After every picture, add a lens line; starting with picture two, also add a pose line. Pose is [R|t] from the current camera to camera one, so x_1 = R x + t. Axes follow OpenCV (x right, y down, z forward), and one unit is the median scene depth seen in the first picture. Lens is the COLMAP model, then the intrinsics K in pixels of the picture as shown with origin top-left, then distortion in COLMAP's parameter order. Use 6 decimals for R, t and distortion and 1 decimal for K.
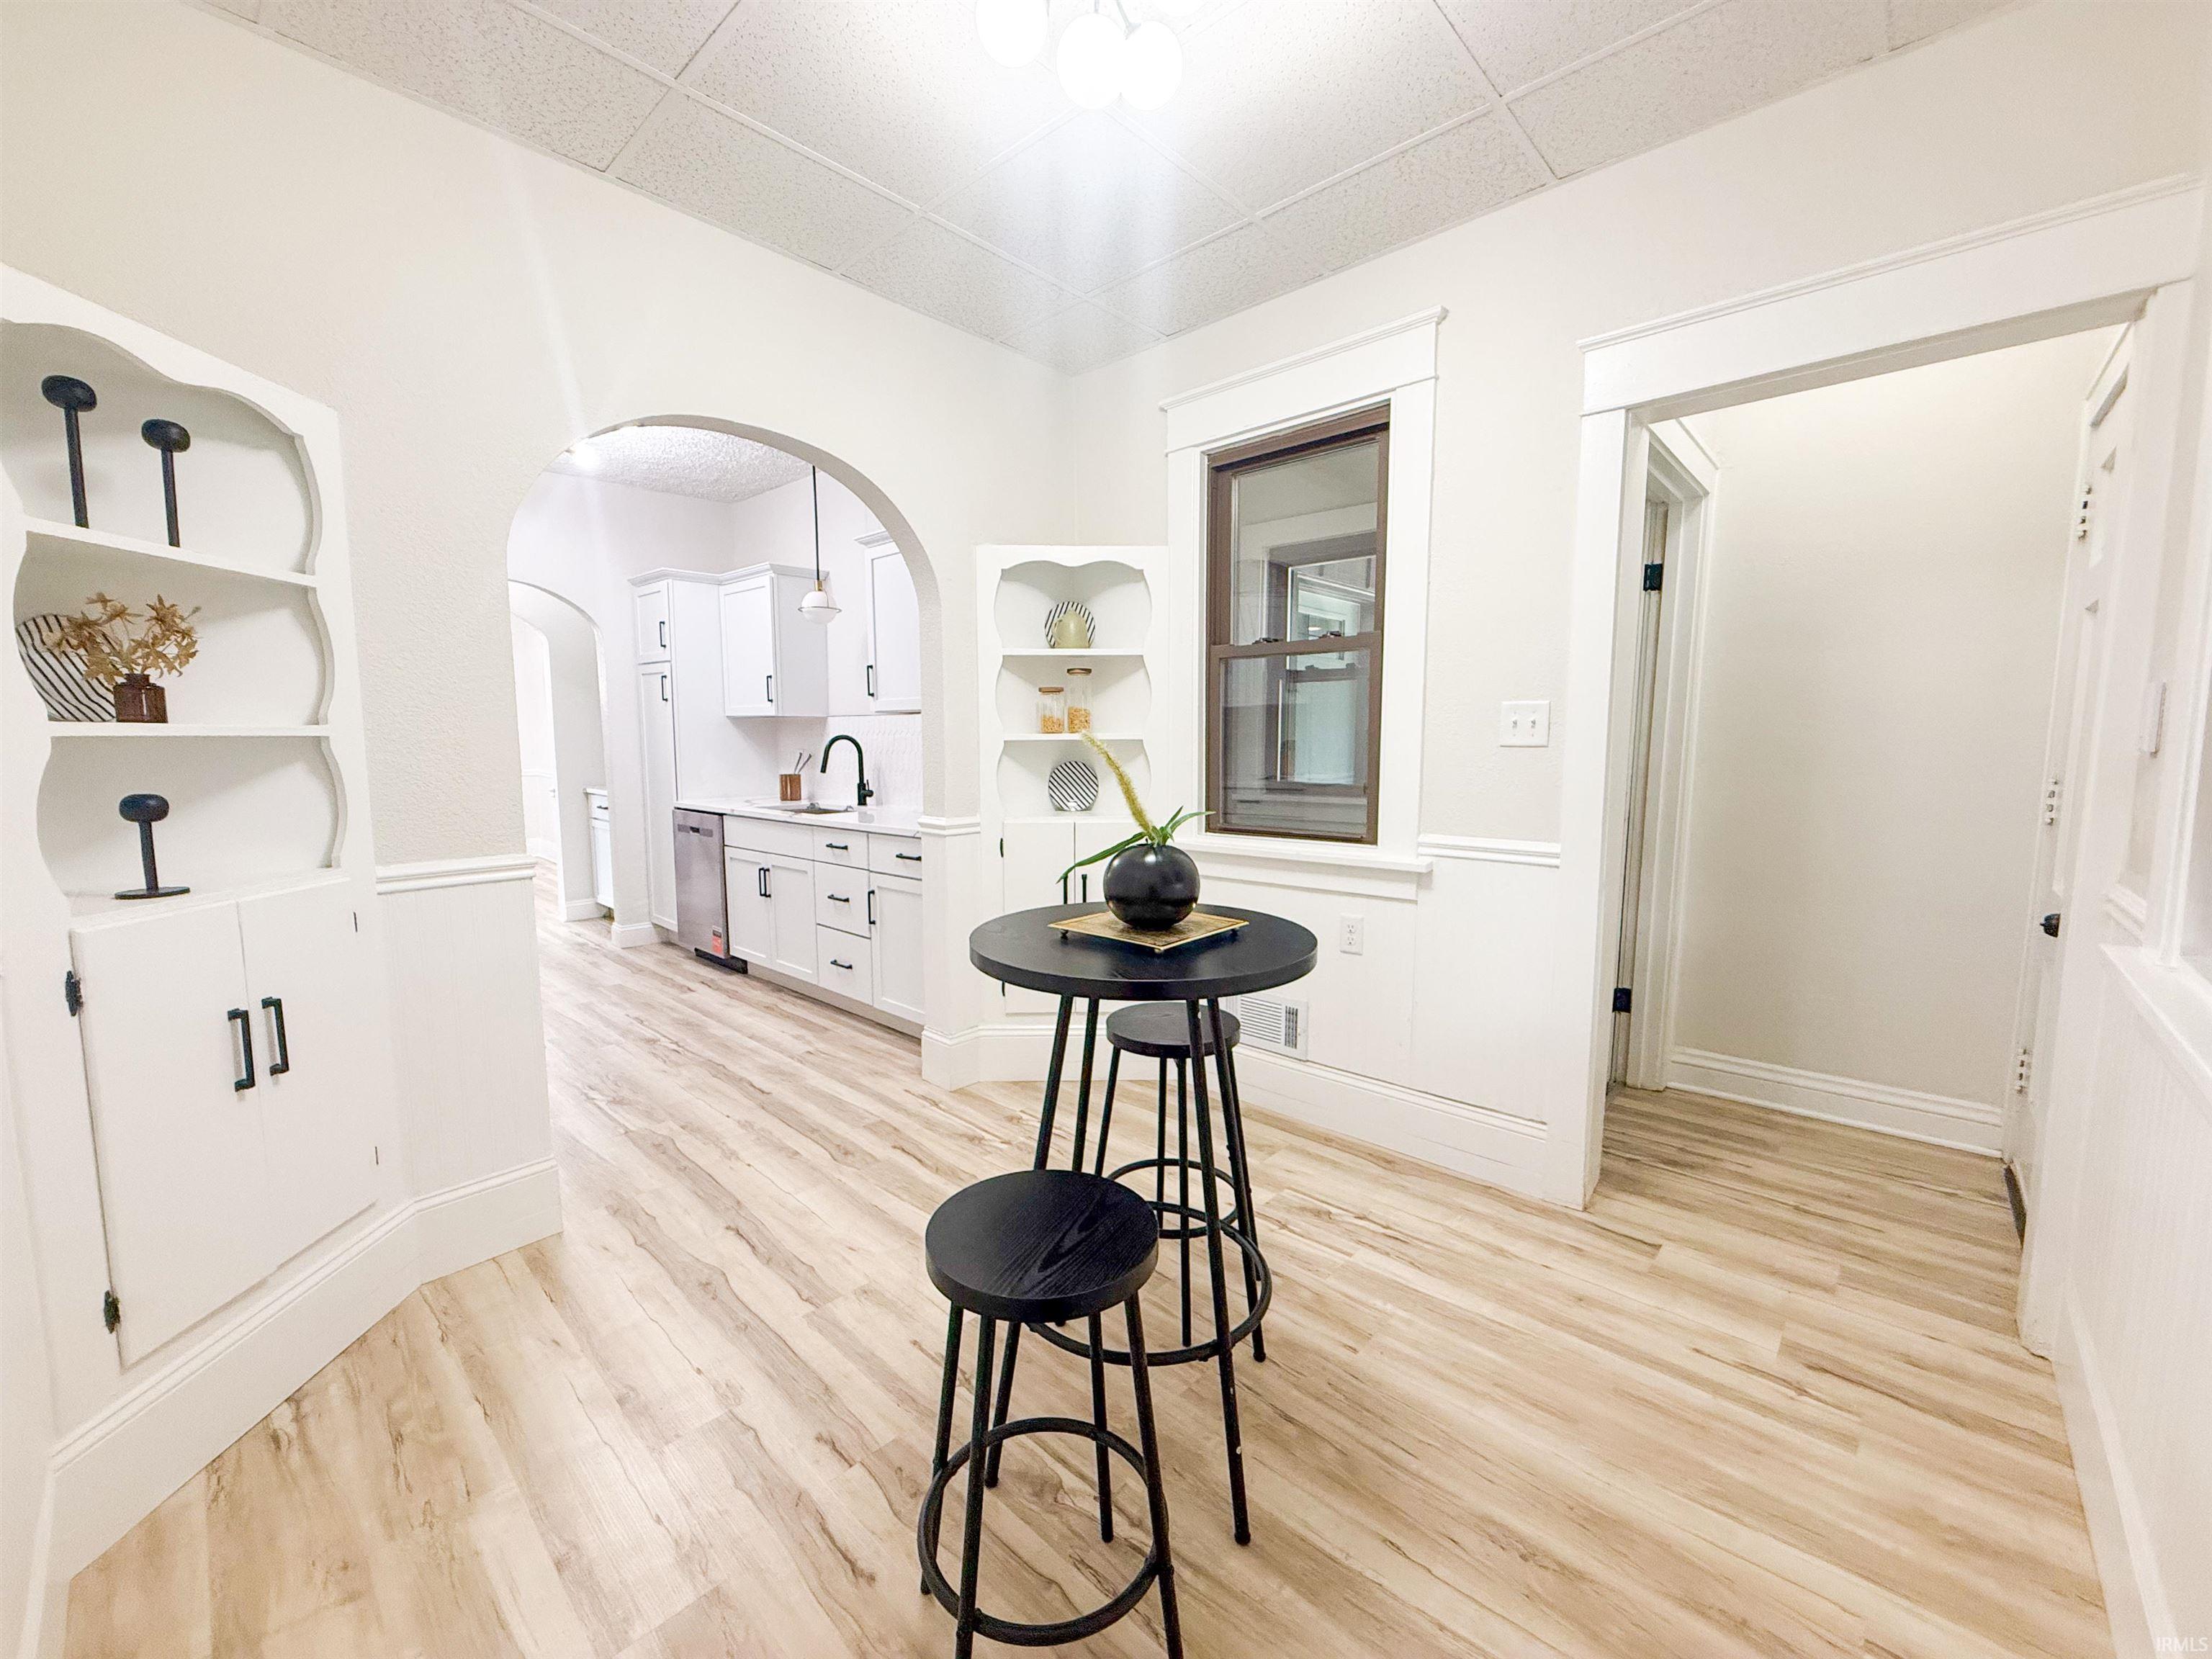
lens RADIAL K [[879.7, 0, 1099.4], [0, 879.7, 830.8], [0, 0, 1]] dist [-0.000307, 0.000310]
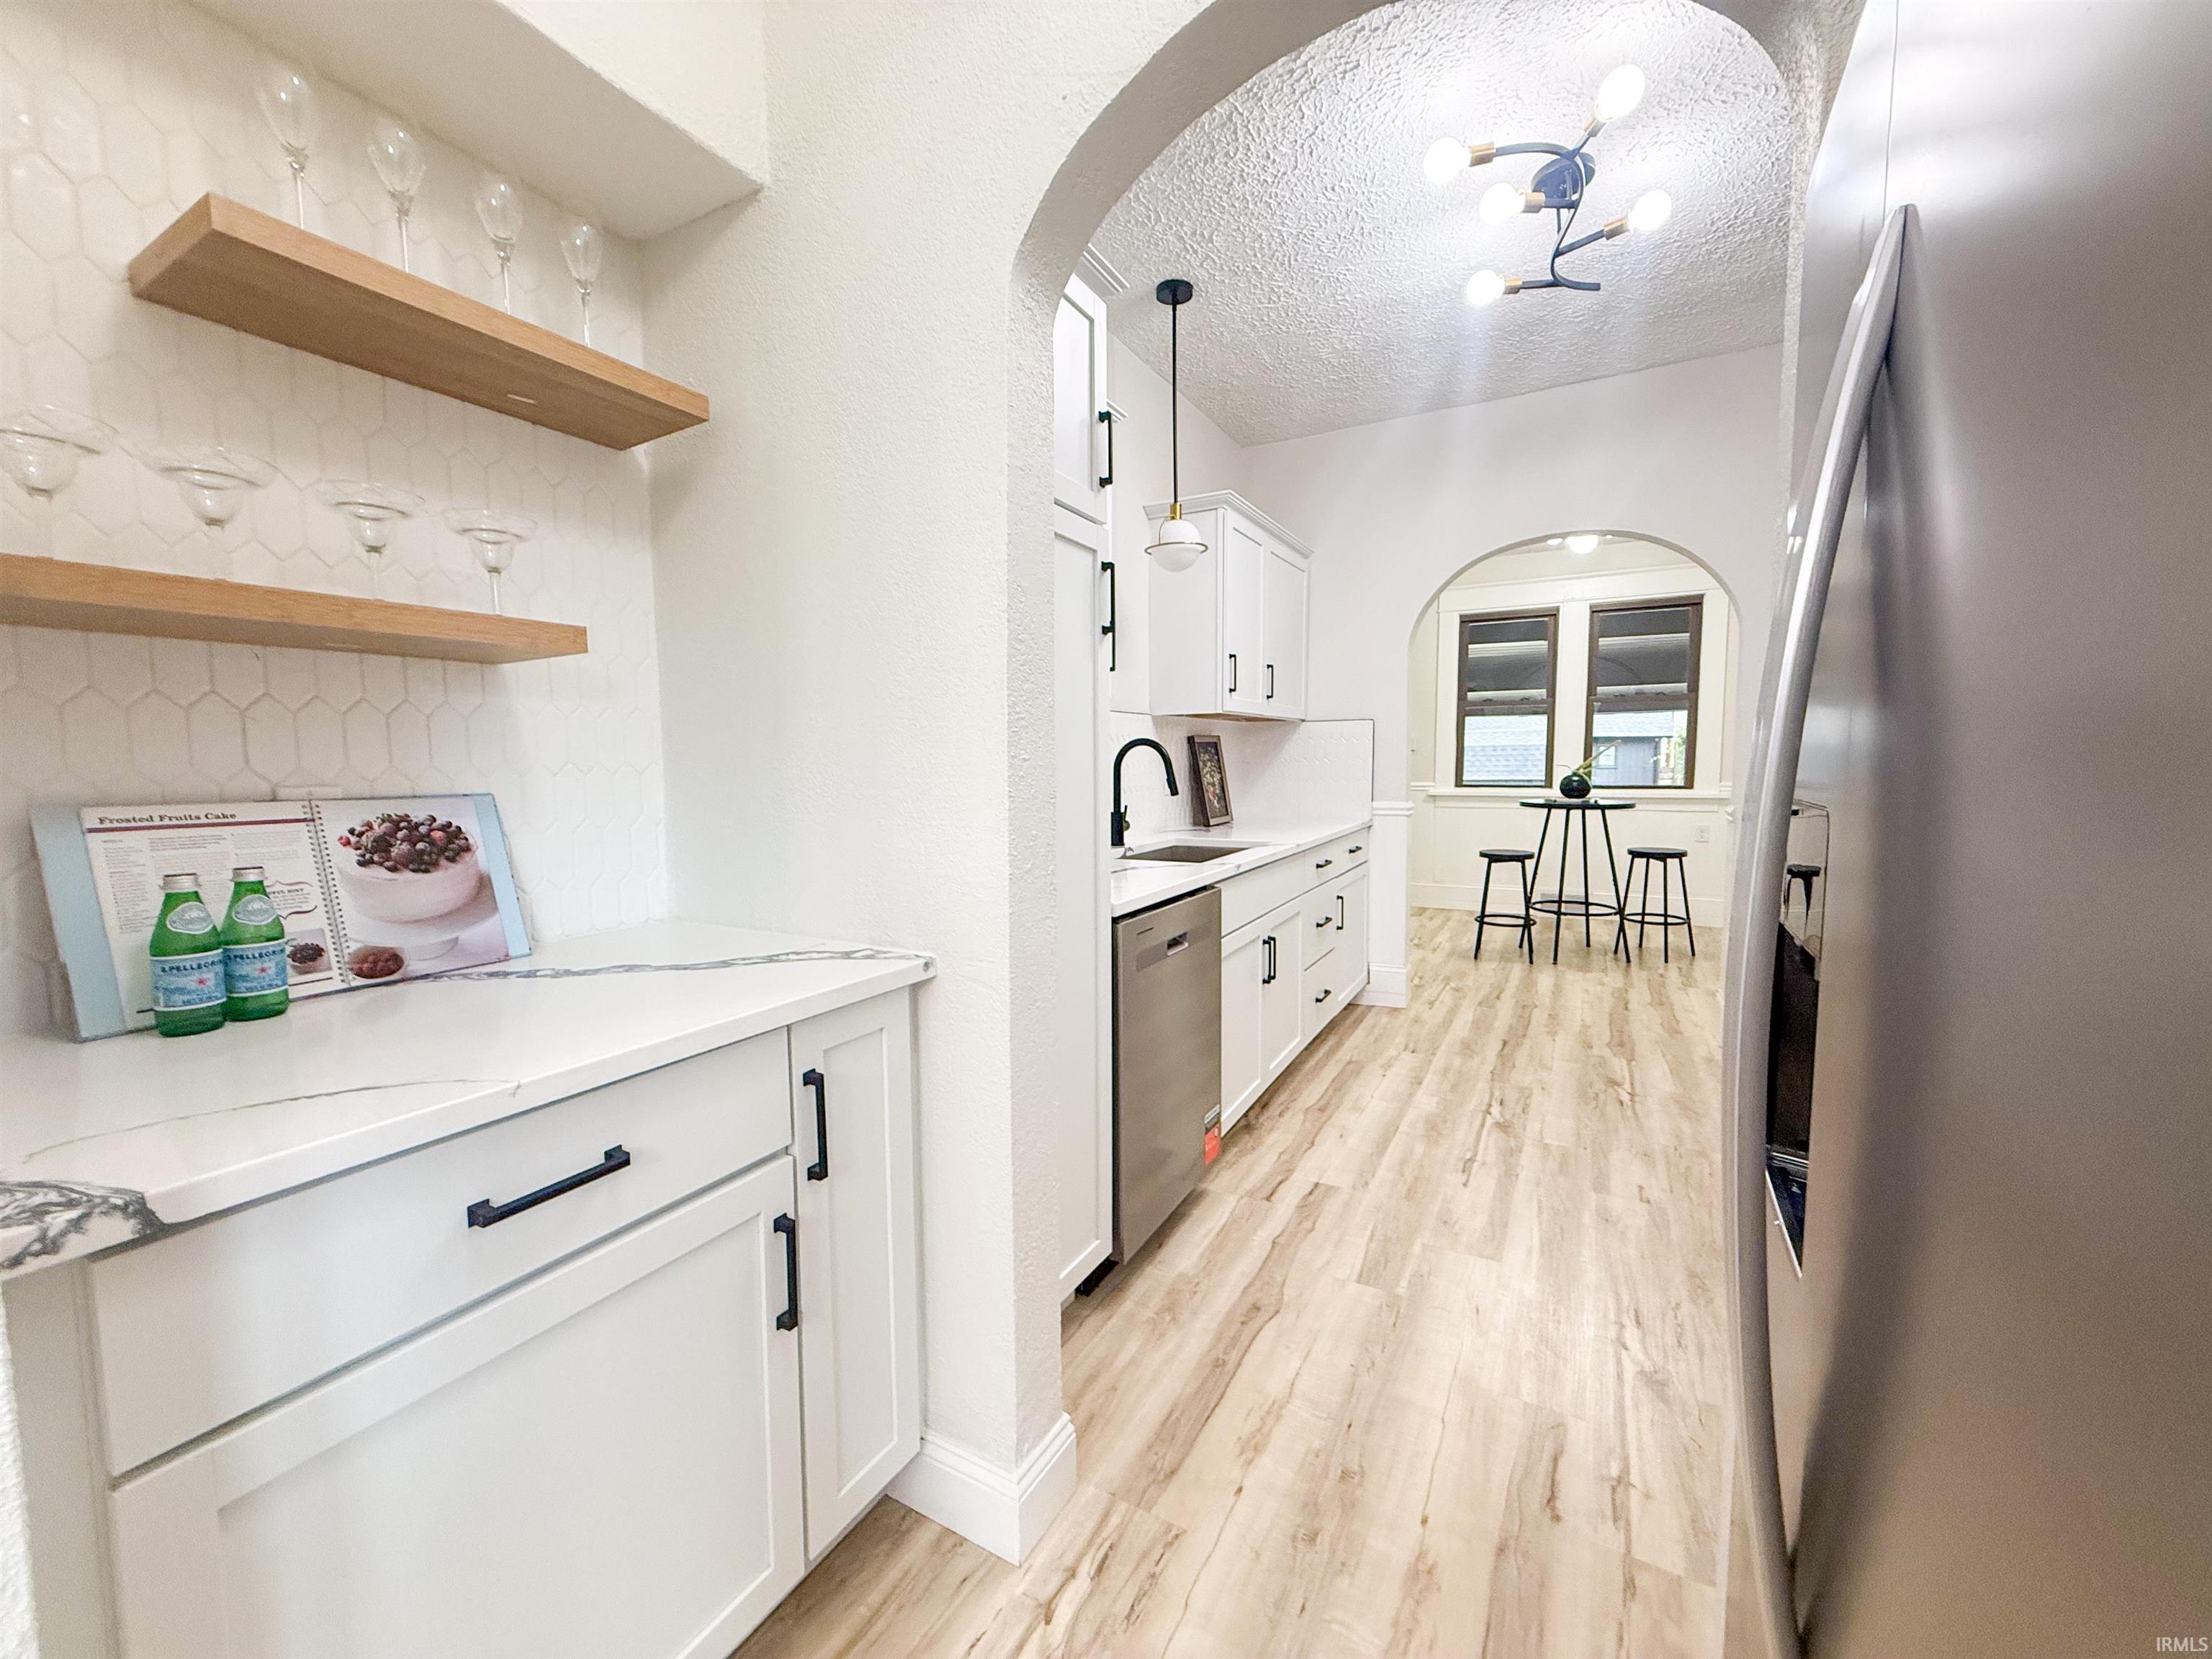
lens RADIAL K [[879.7, 0, 1097.2], [0, 879.7, 832.3], [0, 0, 1]] dist [-0.000307, 0.000310]
pose [[-0.245493, -0.079458, 0.966136, -1.095253], [0.113170, 0.987471, 0.109969, -0.137162], [-0.962770, 0.136334, -0.233425, 1.418103]]
